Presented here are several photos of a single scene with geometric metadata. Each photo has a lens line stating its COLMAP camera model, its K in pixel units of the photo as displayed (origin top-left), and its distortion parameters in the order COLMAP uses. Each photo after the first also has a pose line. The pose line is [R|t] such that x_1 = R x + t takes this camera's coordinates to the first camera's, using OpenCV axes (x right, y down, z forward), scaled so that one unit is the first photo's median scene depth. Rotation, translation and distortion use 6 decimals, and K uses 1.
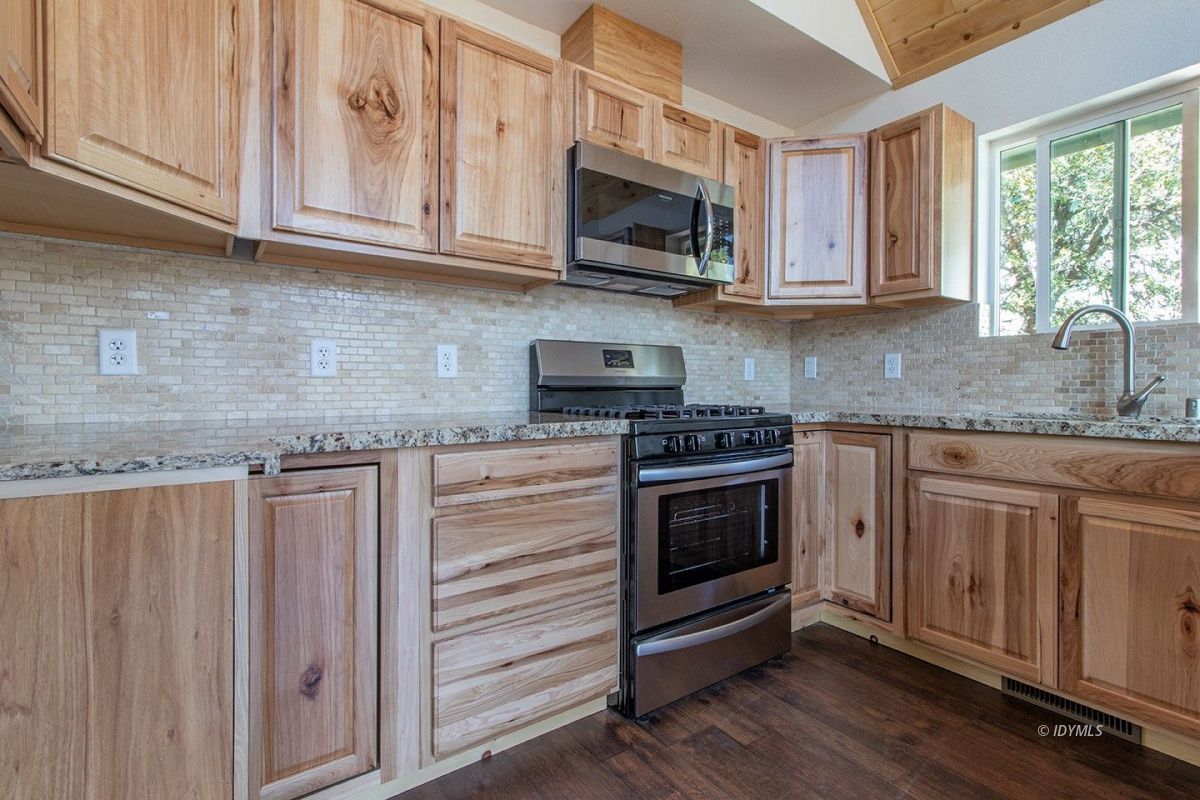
lens RADIAL K [[554.9, 0, 603.6], [0, 554.9, 395.6], [0, 0, 1]] dist [0.009445, -0.000540]
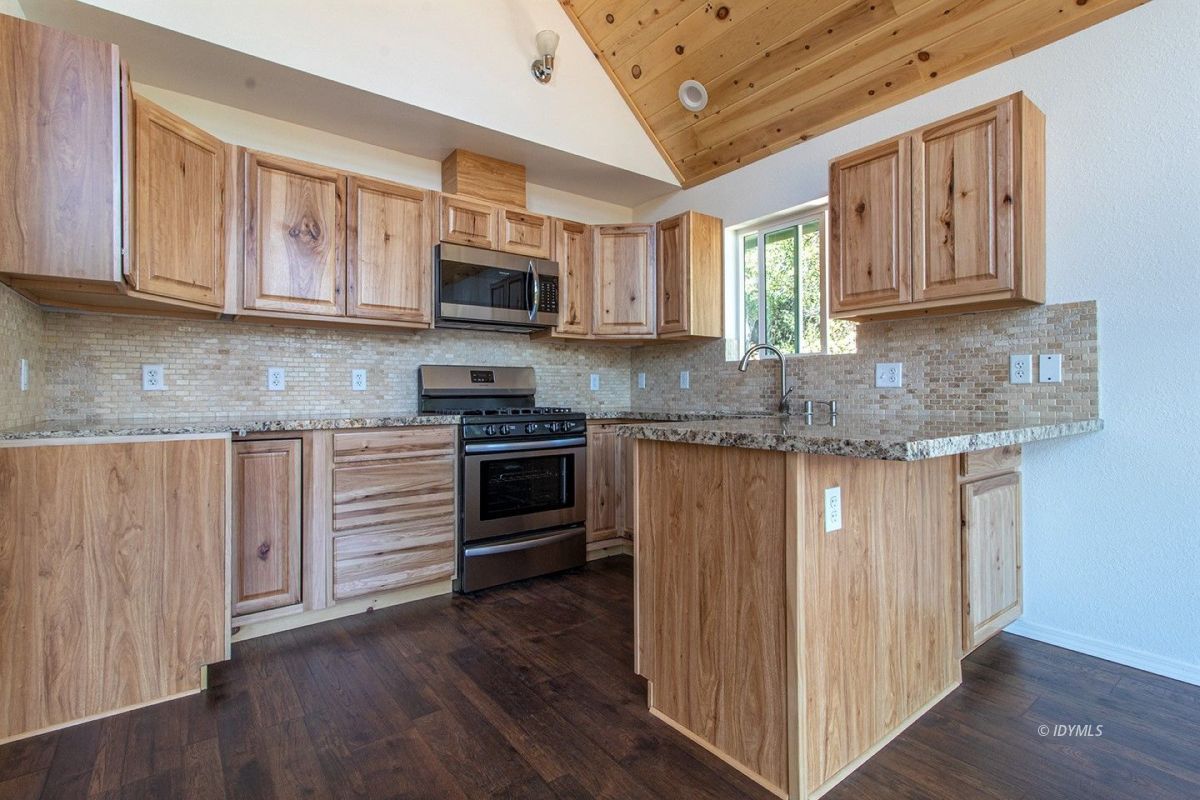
lens RADIAL K [[554.9, 0, 603.6], [0, 554.9, 395.6], [0, 0, 1]] dist [0.009445, -0.000540]
pose [[0.999440, -0.005384, 0.033012, 0.419416], [0.005822, 0.999896, -0.013183, 0.008075], [-0.032937, 0.013368, 0.999368, -0.690058]]
